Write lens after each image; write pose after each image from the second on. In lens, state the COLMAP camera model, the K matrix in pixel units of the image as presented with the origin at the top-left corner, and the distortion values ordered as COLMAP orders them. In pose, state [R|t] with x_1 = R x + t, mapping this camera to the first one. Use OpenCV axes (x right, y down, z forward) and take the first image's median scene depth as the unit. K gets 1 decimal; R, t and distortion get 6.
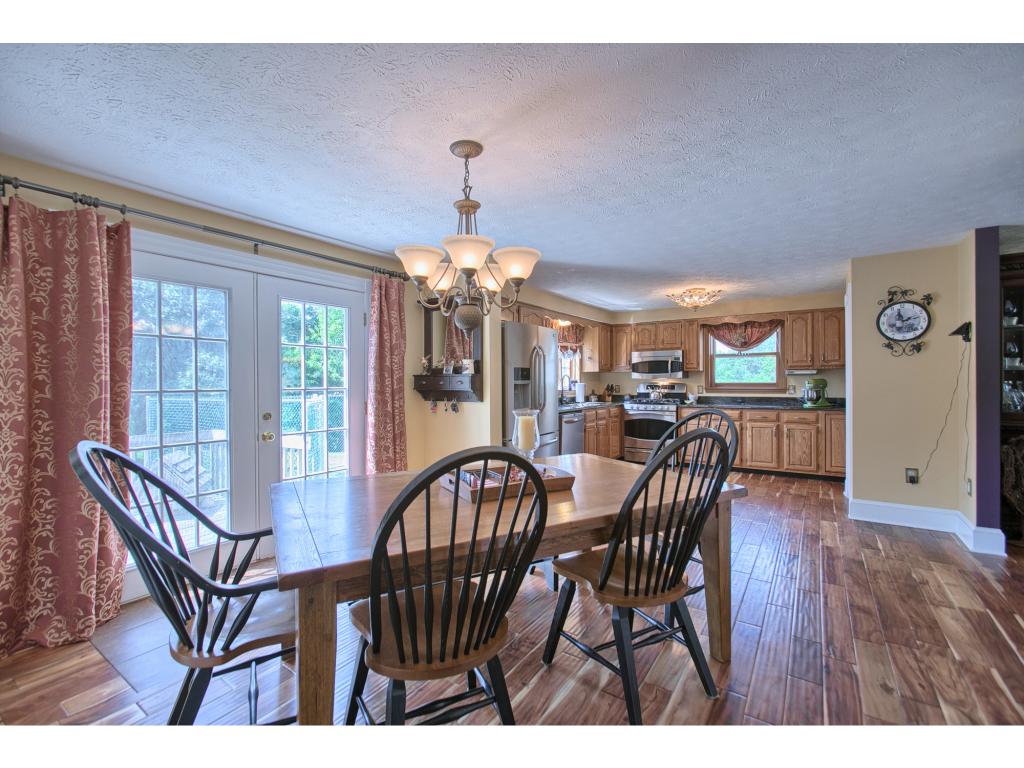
lens RADIAL K [[458.7, 0, 512.0], [0, 458.7, 384.0], [0, 0, 1]] dist [-0.000809, 0.000554]
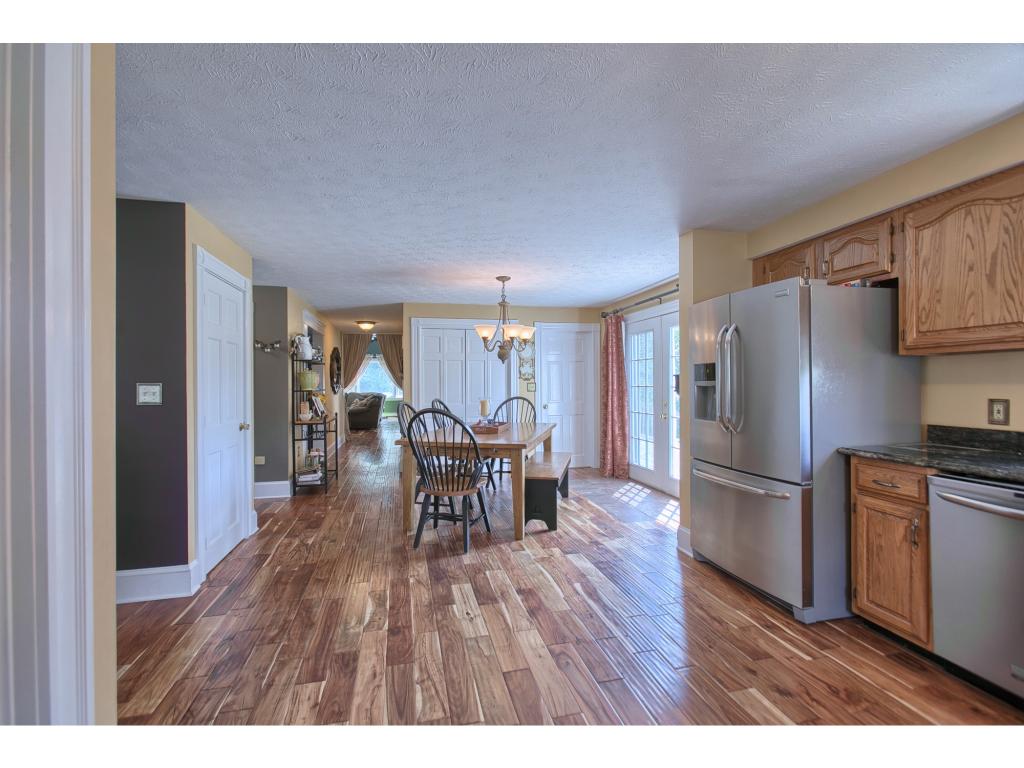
lens RADIAL K [[458.7, 0, 512.0], [0, 458.7, 384.0], [0, 0, 1]] dist [-0.000809, 0.000554]
pose [[-0.679086, 0.014242, -0.733921, 1.146678], [0.007729, 0.999895, 0.012252, -0.020227], [0.734018, 0.002647, -0.679125, 1.923097]]
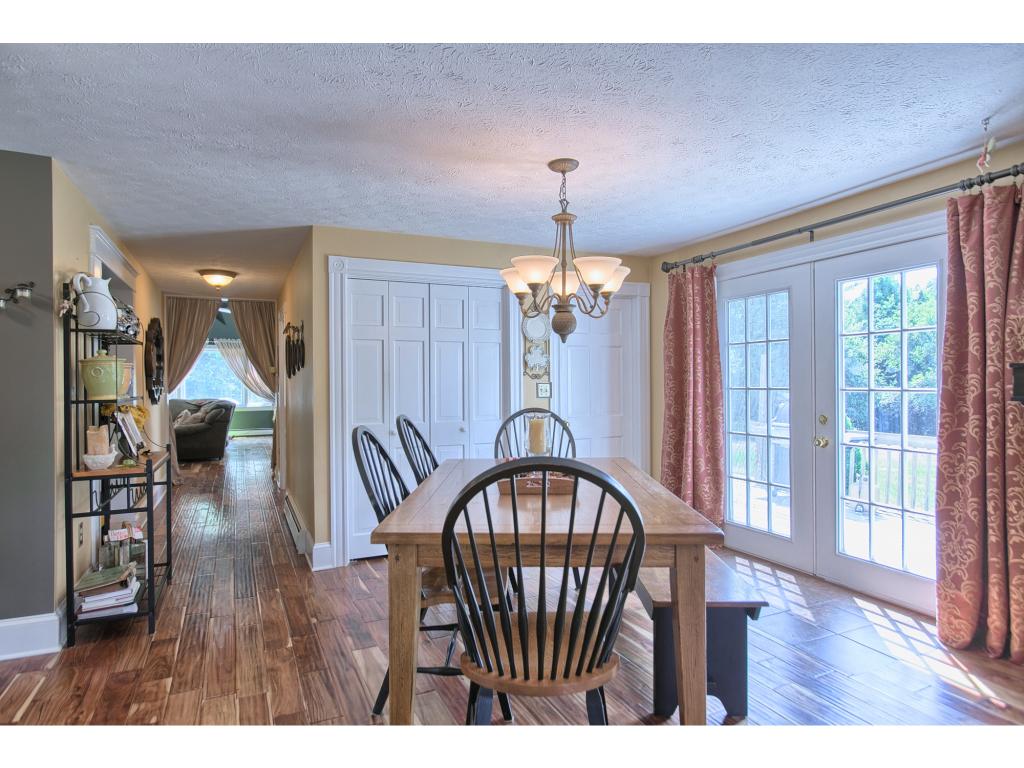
lens RADIAL K [[588.9, 0, 512.0], [0, 588.9, 384.0], [0, 0, 1]] dist [0.004724, 0.000351]
pose [[-0.518633, 0.013624, -0.854888, 0.868166], [0.006113, 0.999907, 0.012226, -0.014232], [0.854975, 0.001114, -0.518668, 1.219180]]
